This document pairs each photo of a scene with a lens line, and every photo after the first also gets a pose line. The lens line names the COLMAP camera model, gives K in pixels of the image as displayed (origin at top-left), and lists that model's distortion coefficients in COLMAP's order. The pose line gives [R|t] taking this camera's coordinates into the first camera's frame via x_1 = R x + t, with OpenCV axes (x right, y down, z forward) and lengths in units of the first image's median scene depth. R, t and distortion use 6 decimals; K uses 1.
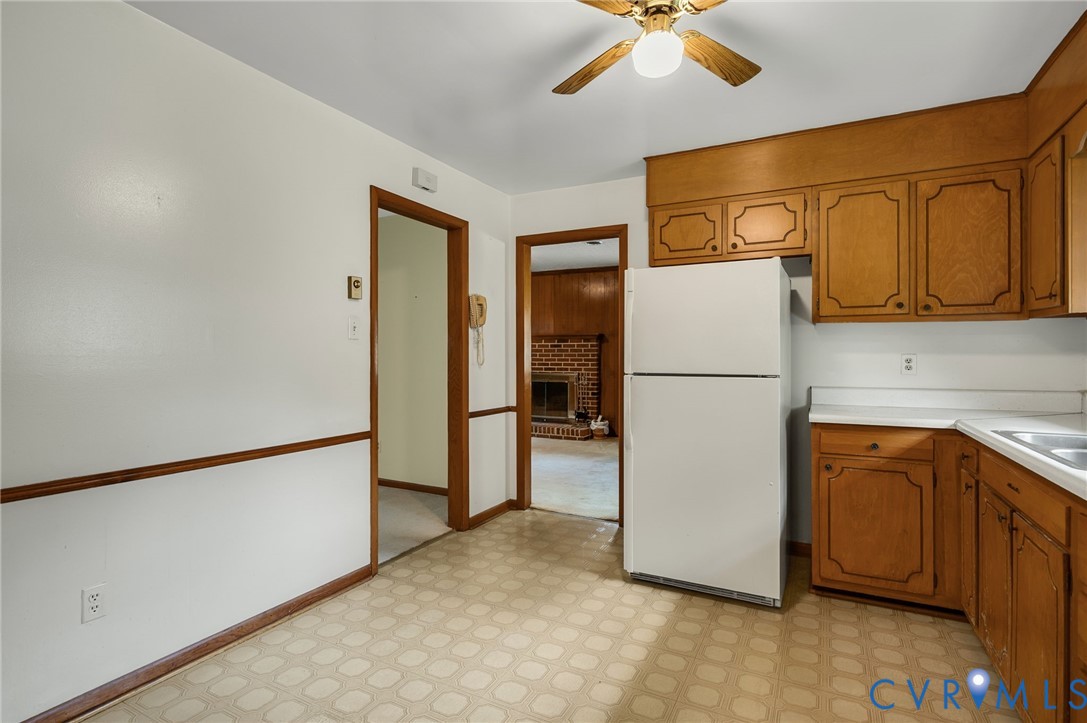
lens RADIAL K [[531.5, 0, 545.5], [0, 531.5, 355.5], [0, 0, 1]] dist [-0.014135, 0.000967]
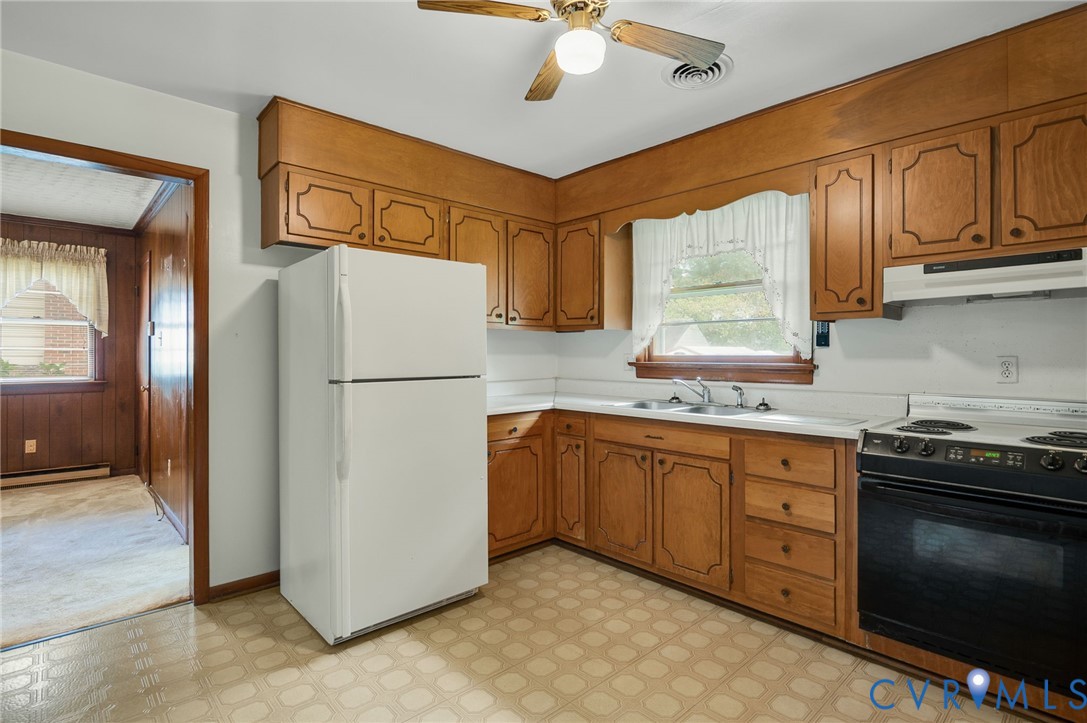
lens RADIAL K [[531.5, 0, 534.8], [0, 531.5, 353.6], [0, 0, 1]] dist [-0.014135, 0.000967]
pose [[0.346031, -0.001758, 0.938222, -0.172202], [0.002994, 0.999995, 0.000769, -0.001976], [-0.938218, 0.002543, 0.346034, 0.172516]]
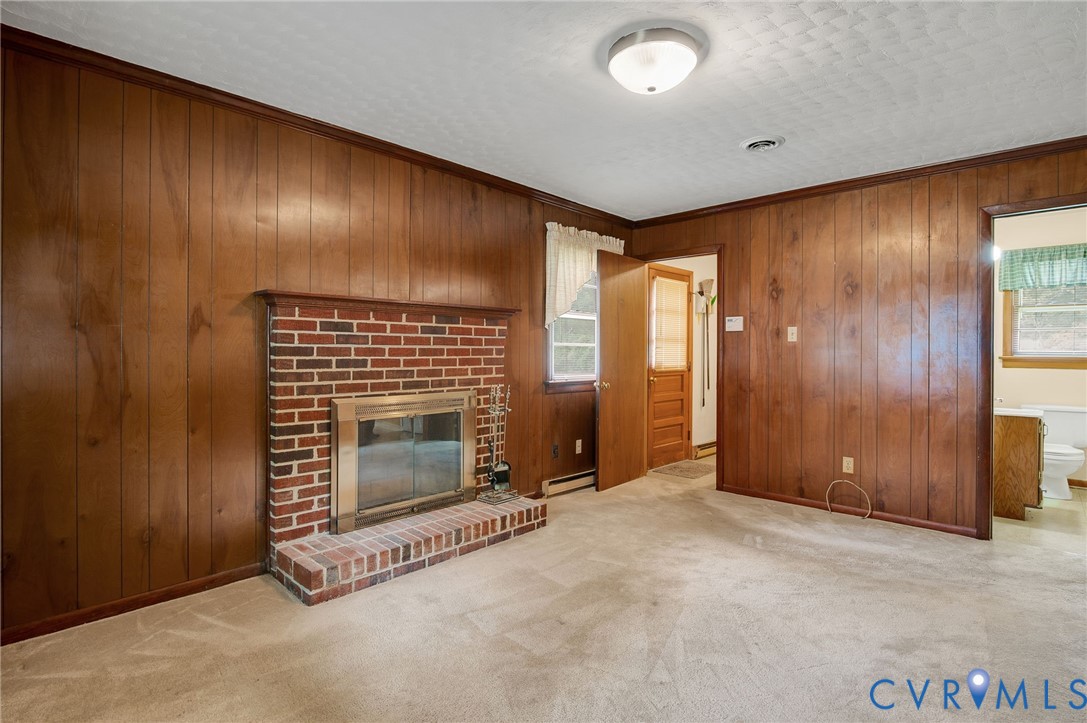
lens RADIAL K [[531.5, 0, 552.2], [0, 531.5, 355.1], [0, 0, 1]] dist [-0.014135, 0.000967]
pose [[0.280541, -0.004368, 0.959832, -0.387359], [0.004049, 0.999986, 0.003367, 0.001384], [-0.959834, 0.002942, 0.280555, 0.833296]]
